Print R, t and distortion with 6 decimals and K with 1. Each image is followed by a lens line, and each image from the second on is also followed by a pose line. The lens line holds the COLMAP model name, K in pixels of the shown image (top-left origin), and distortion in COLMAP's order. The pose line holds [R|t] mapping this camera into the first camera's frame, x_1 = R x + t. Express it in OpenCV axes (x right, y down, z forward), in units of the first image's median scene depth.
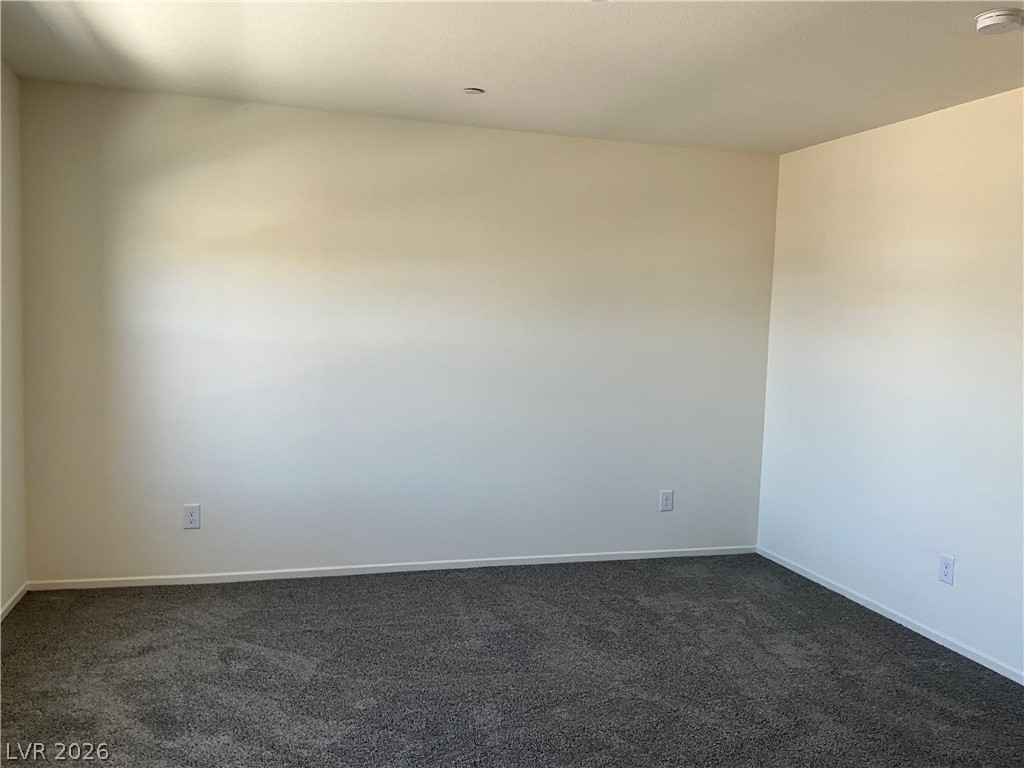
lens RADIAL K [[859.8, 0, 509.4], [0, 859.8, 380.4], [0, 0, 1]] dist [-0.014452, 0.000132]
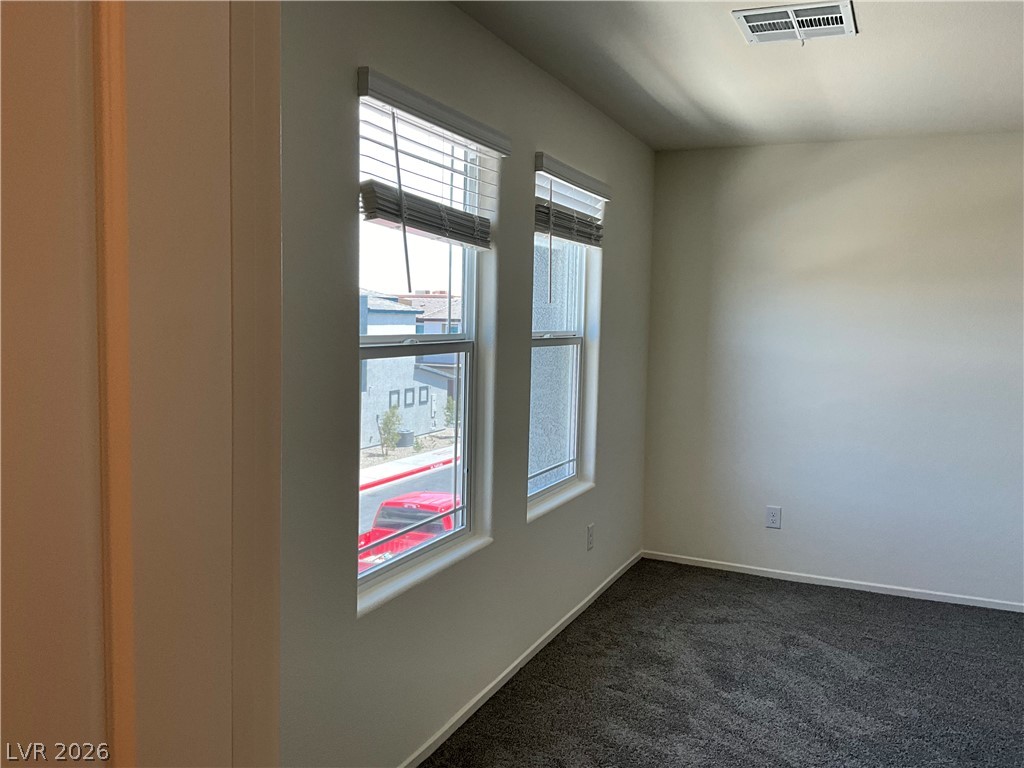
lens RADIAL K [[859.8, 0, 513.1], [0, 859.8, 384.9], [0, 0, 1]] dist [-0.014452, 0.000132]
pose [[0.758745, 0.039997, -0.650159, 0.120070], [-0.056110, 0.998416, -0.004059, 0.013082], [0.648967, 0.039560, 0.759787, -0.102277]]
